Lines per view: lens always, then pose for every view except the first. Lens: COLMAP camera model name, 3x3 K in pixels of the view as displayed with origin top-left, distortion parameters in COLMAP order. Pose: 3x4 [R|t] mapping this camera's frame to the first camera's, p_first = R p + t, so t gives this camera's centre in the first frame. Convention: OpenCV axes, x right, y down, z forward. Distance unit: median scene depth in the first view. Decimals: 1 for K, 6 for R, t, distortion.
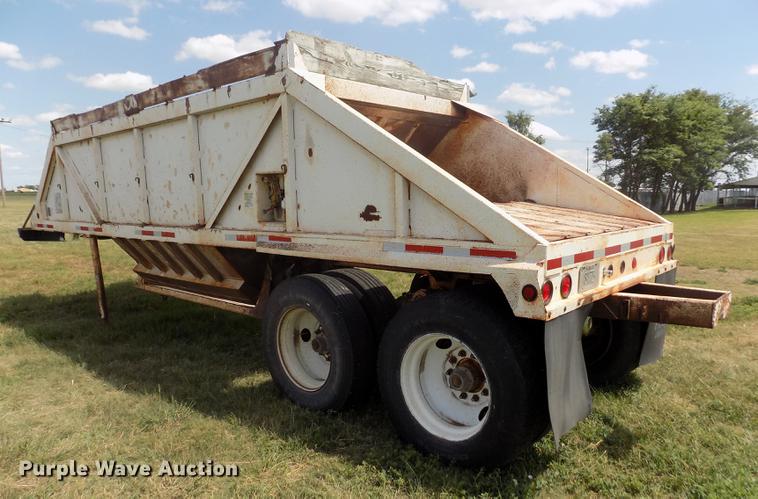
lens RADIAL K [[544.0, 0, 389.7], [0, 544.0, 290.5], [0, 0, 1]] dist [-0.092357, 0.095880]
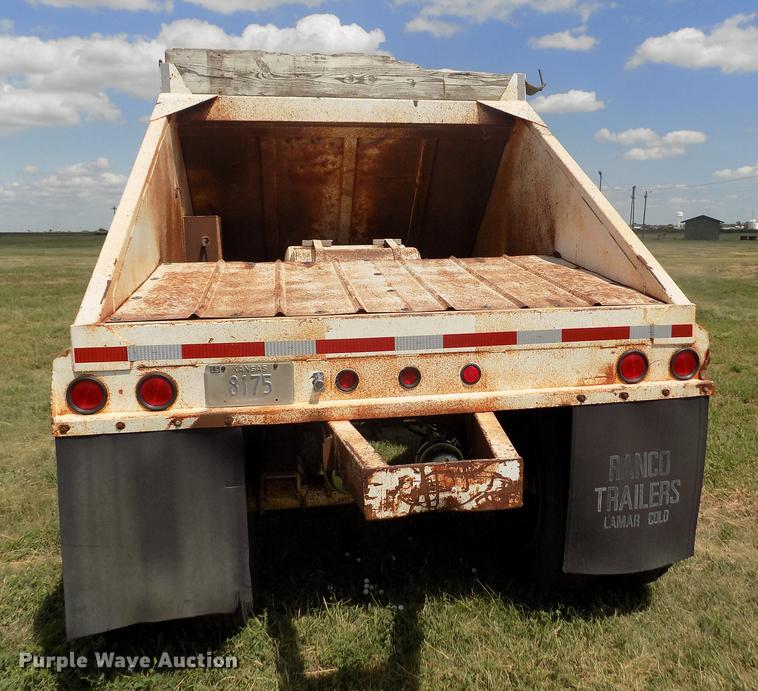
lens RADIAL K [[688.8, 0, 407.5], [0, 688.8, 333.5], [0, 0, 1]] dist [-0.053498, 0.014010]
pose [[0.793129, 0.087696, -0.602707, 0.692412], [-0.106227, 0.994330, 0.004890, -0.074727], [0.599719, 0.060146, 0.797947, 0.346253]]
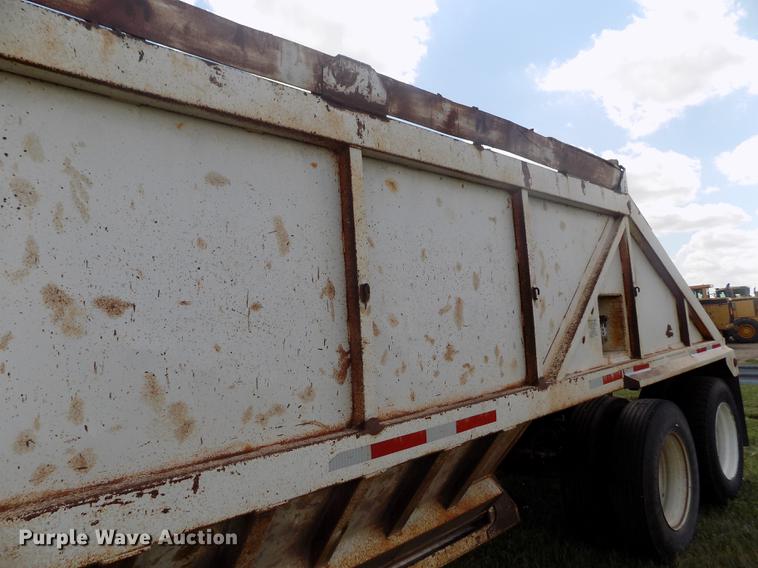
lens RADIAL K [[513.1, 0, 379.0], [0, 513.1, 284.0], [0, 0, 1]] dist [-0.077087, 0.078089]
pose [[0.092106, 0.092156, 0.991476, -1.014274], [0.236966, 0.965074, -0.111715, -0.222697], [-0.967142, 0.245235, 0.067051, 1.244729]]
